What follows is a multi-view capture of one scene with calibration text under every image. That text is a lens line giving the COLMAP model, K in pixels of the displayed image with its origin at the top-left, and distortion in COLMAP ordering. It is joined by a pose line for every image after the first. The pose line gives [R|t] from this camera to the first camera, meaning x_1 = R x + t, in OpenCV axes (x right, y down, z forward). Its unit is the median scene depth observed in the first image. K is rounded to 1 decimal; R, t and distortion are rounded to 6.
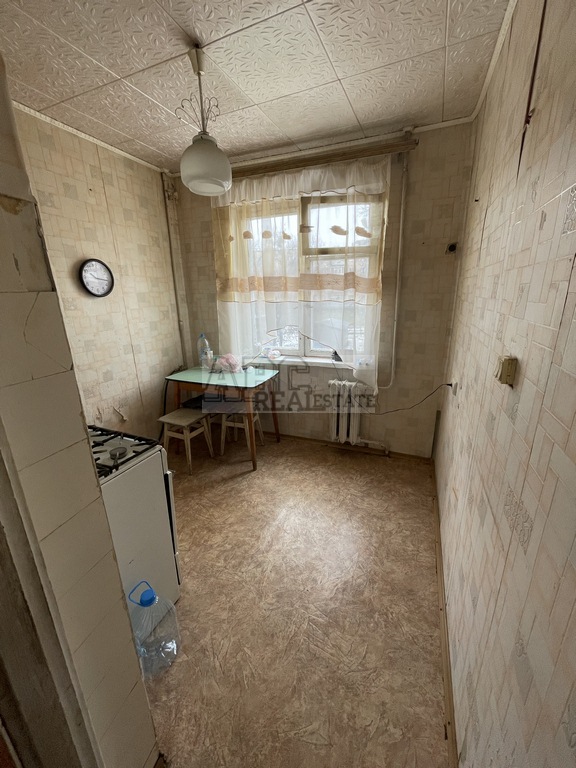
lens RADIAL K [[309.4, 0, 288.9], [0, 309.4, 382.1], [0, 0, 1]] dist [-0.003959, -0.000041]
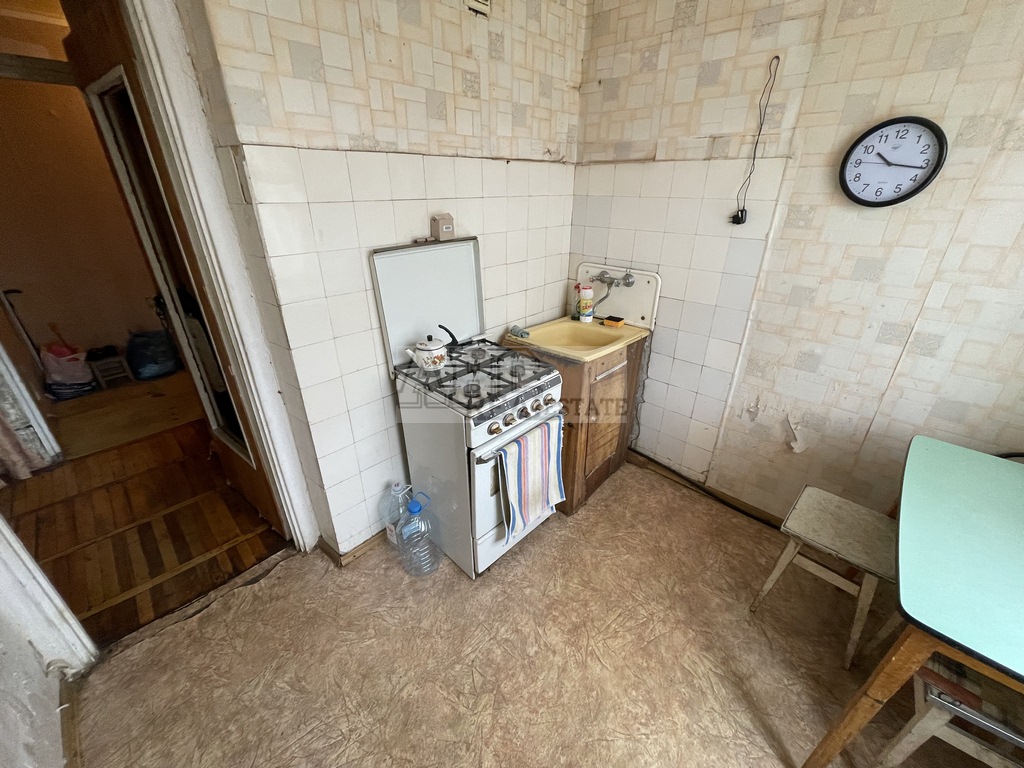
lens RADIAL K [[412.6, 0, 512.4], [0, 412.6, 380.4], [0, 0, 1]] dist [-0.003959, -0.000041]
pose [[-0.369209, 0.409823, -0.834104, 0.225131], [-0.252329, 0.819596, 0.514386, -0.249241], [0.894436, 0.400384, -0.199192, 0.761267]]
